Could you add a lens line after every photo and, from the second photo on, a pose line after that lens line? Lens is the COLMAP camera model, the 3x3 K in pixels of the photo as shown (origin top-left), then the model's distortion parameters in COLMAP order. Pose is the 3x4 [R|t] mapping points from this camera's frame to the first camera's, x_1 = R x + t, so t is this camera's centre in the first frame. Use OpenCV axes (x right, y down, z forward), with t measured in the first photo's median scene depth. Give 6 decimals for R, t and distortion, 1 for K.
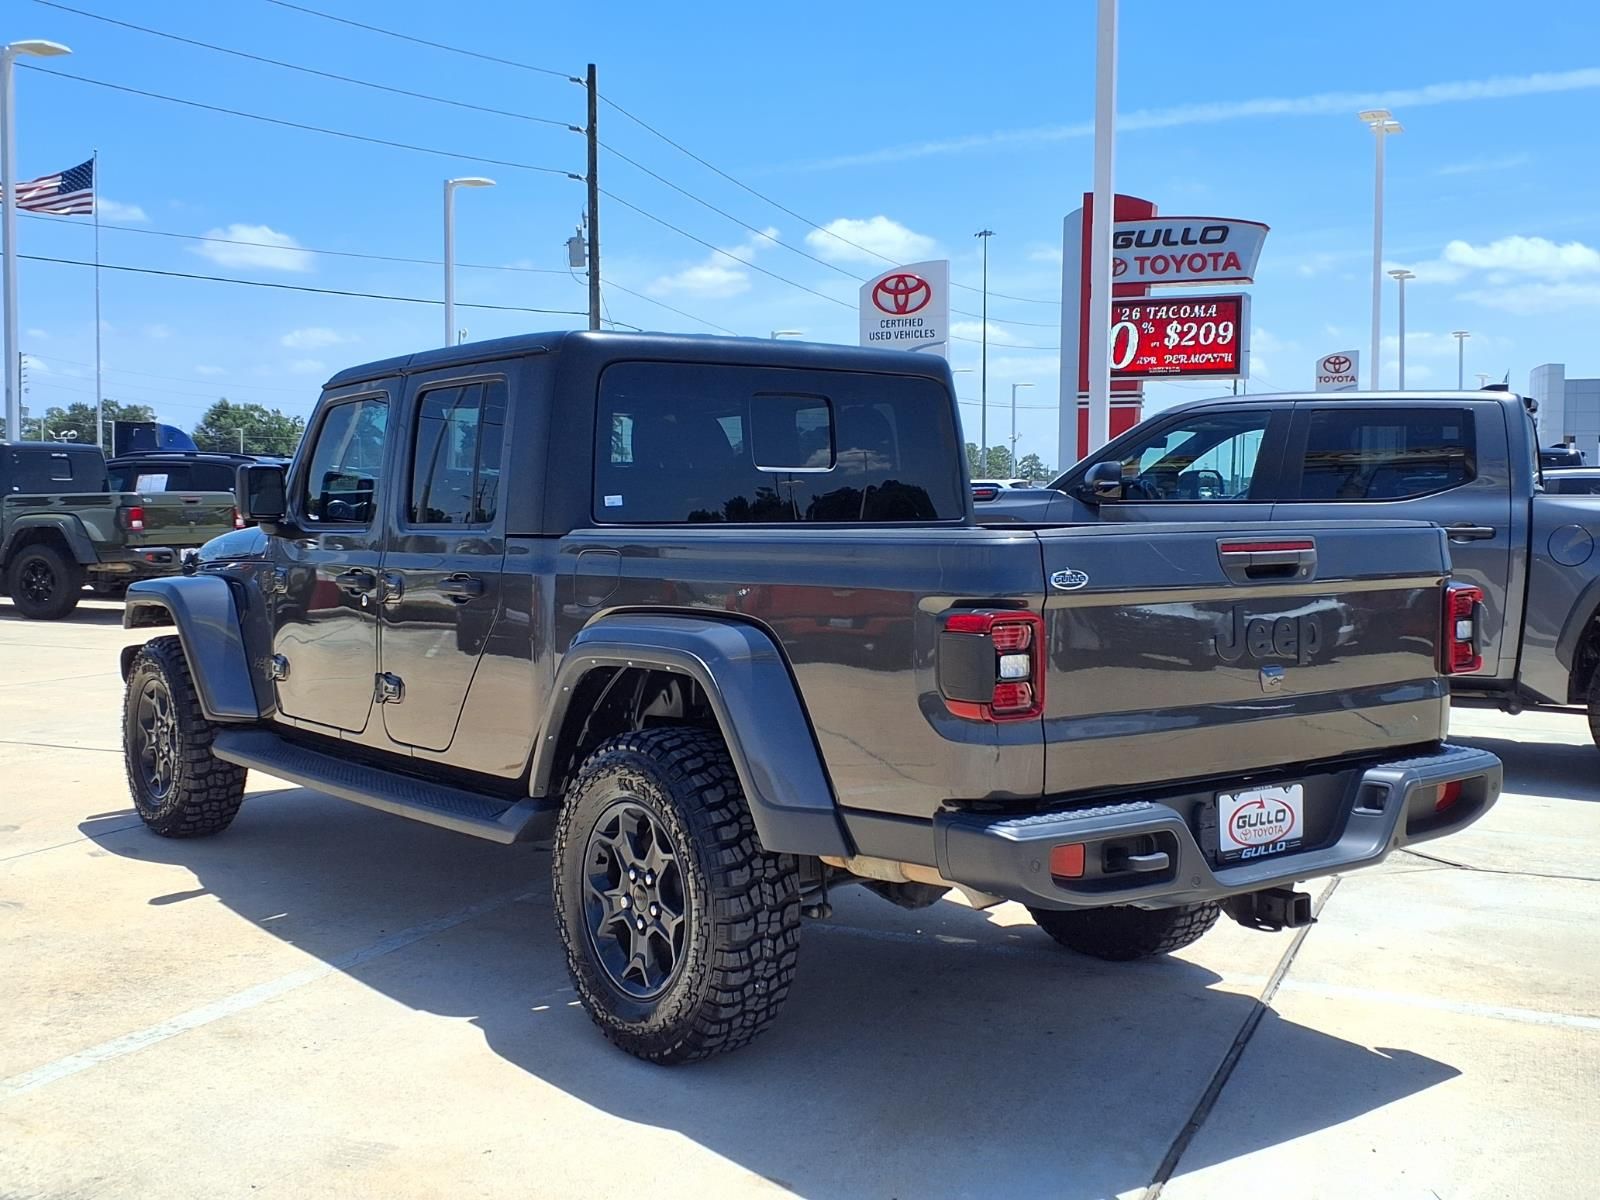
lens RADIAL K [[1687.5, 0, 800.0], [0, 1687.5, 600.0], [0, 0, 1]] dist [0.042630, -0.047969]
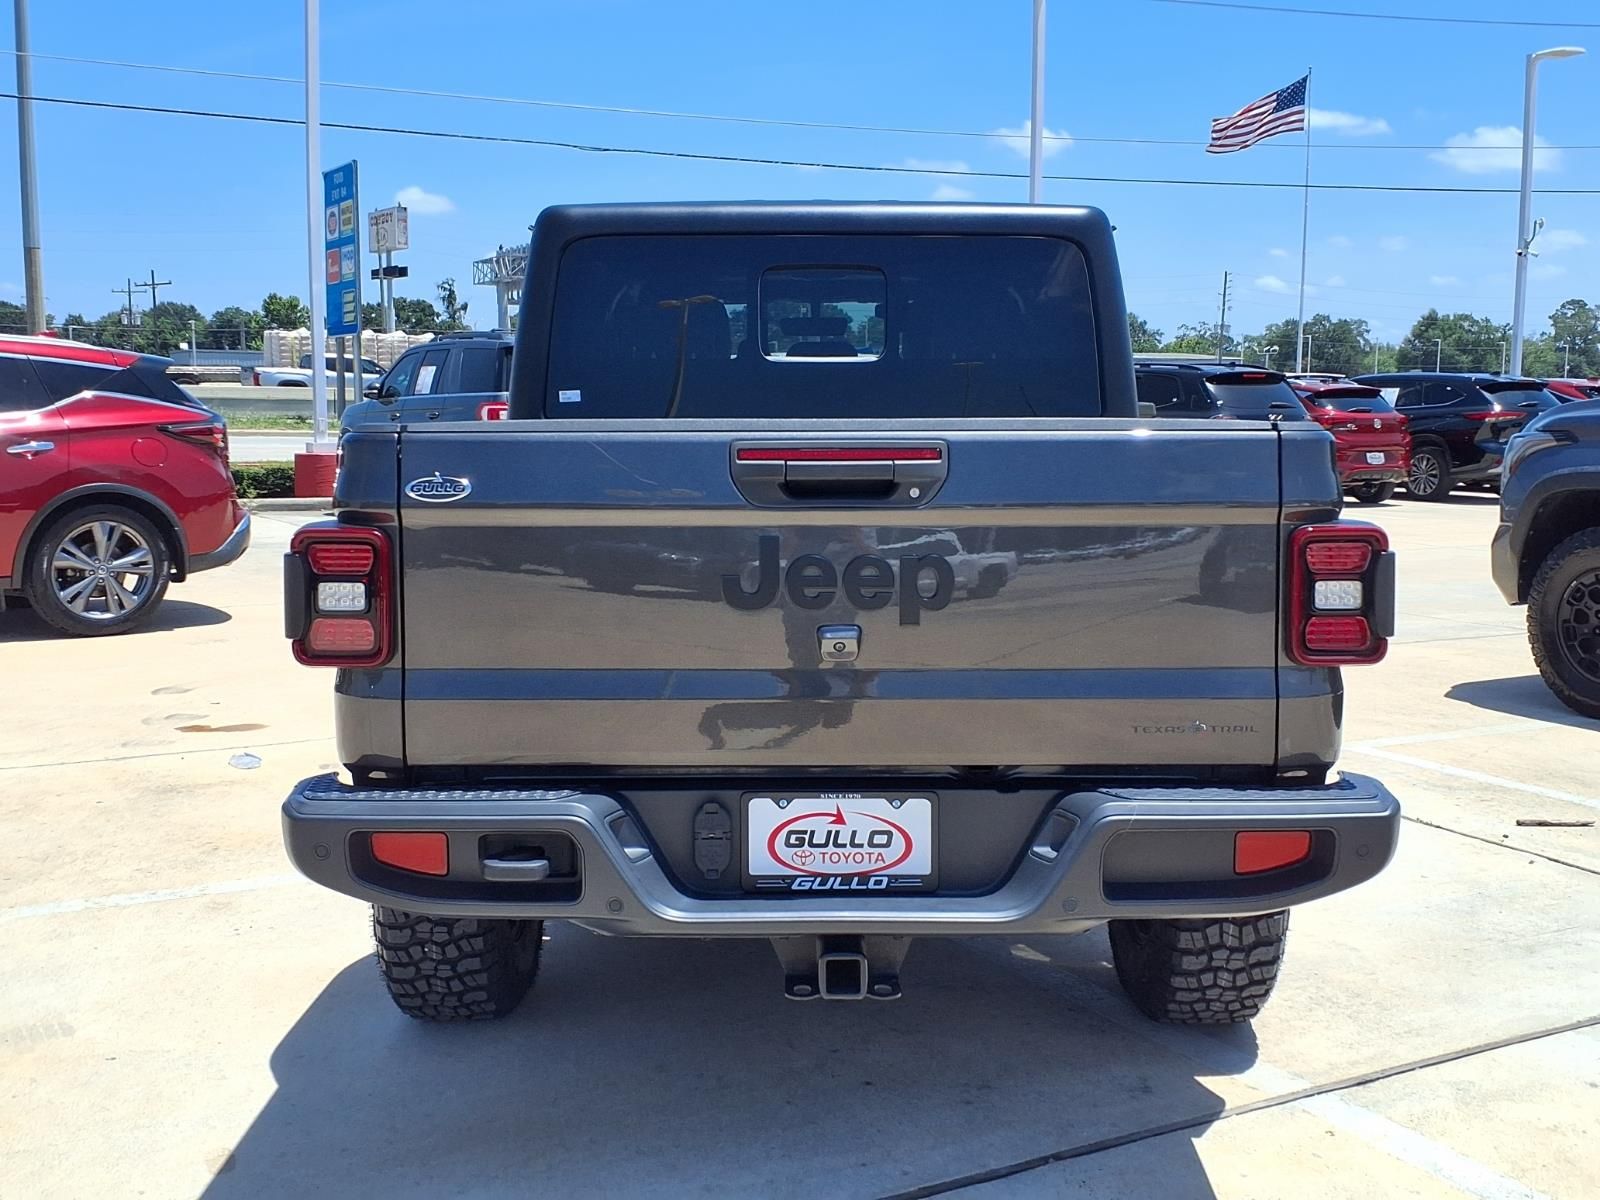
lens RADIAL K [[1698.6, 0, 836.9], [0, 1698.6, 599.9], [0, 0, 1]] dist [0.178509, -0.437122]
pose [[0.808728, 0.065233, -0.584555, 0.634477], [-0.036040, 0.997459, 0.061449, -0.013244], [0.587078, -0.028628, 0.809024, 0.396399]]
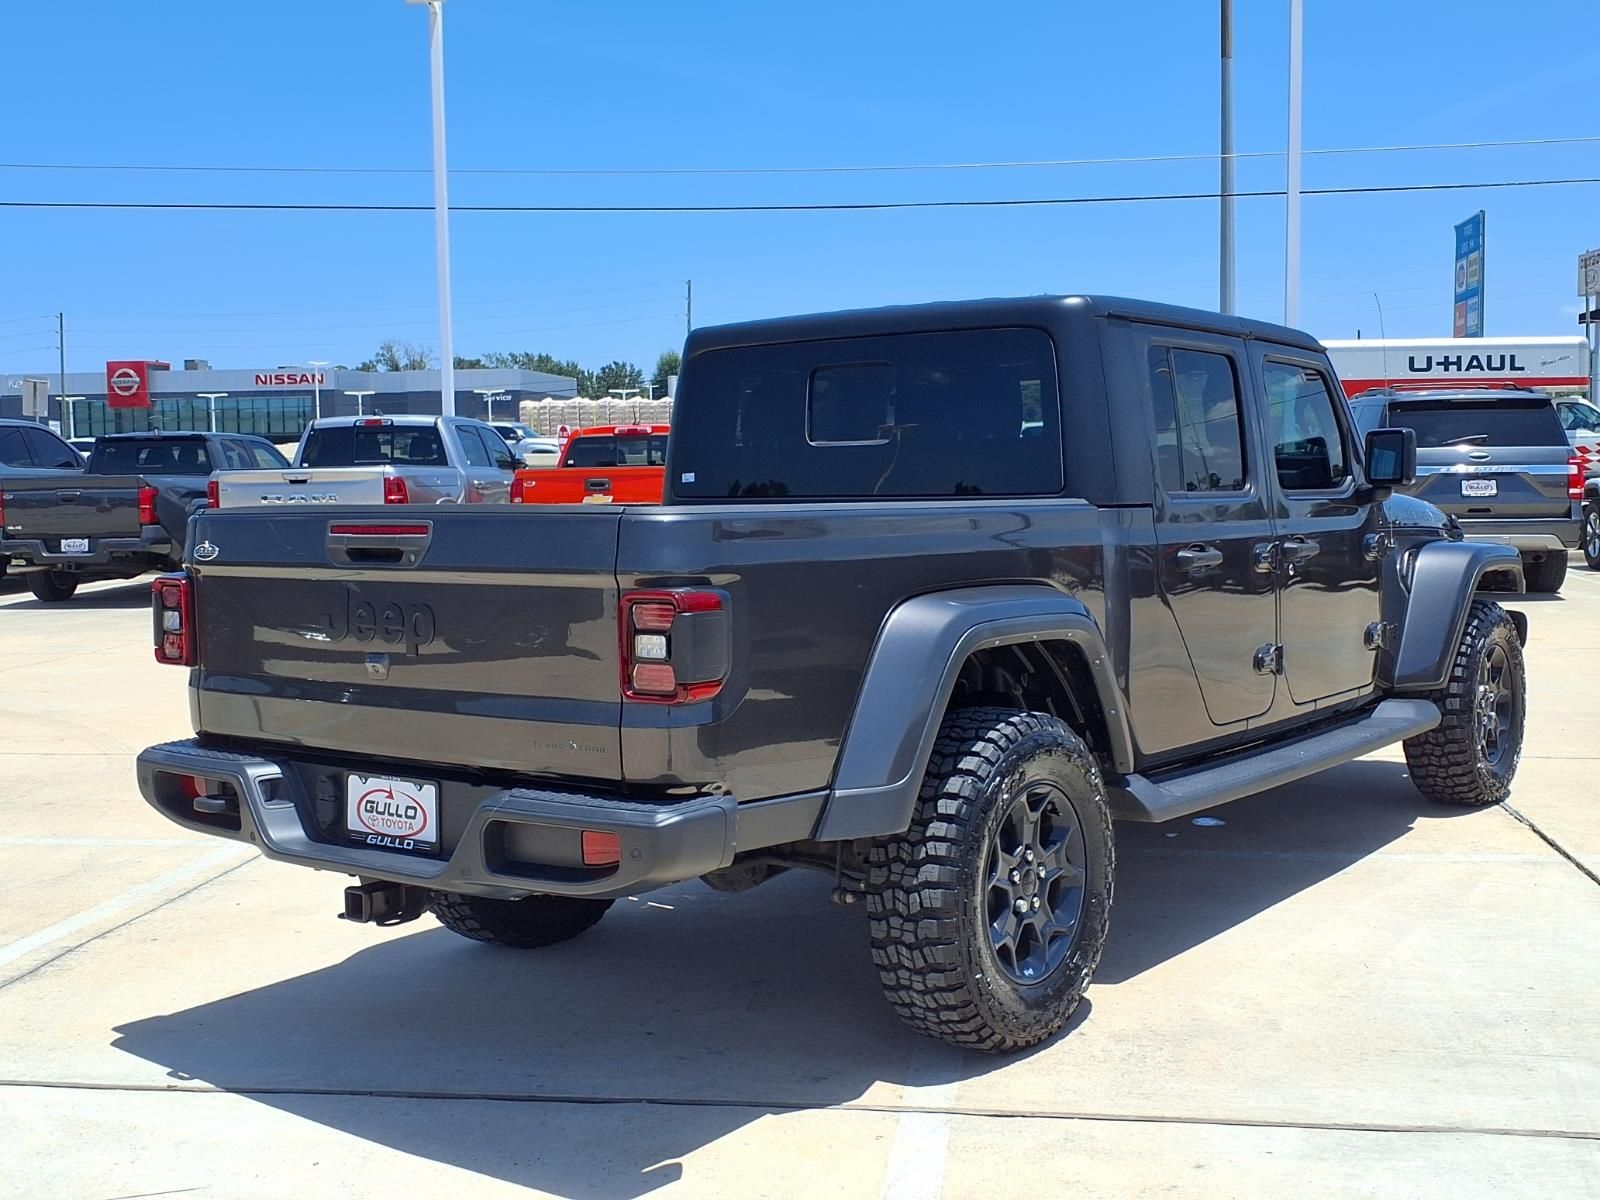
lens RADIAL K [[1698.6, 0, 836.9], [0, 1698.6, 599.9], [0, 0, 1]] dist [0.178509, -0.437122]
pose [[0.290041, 0.061488, -0.955037, 1.194540], [-0.035132, 0.997945, 0.053581, -0.049444], [0.956369, 0.018012, 0.291606, 0.888673]]
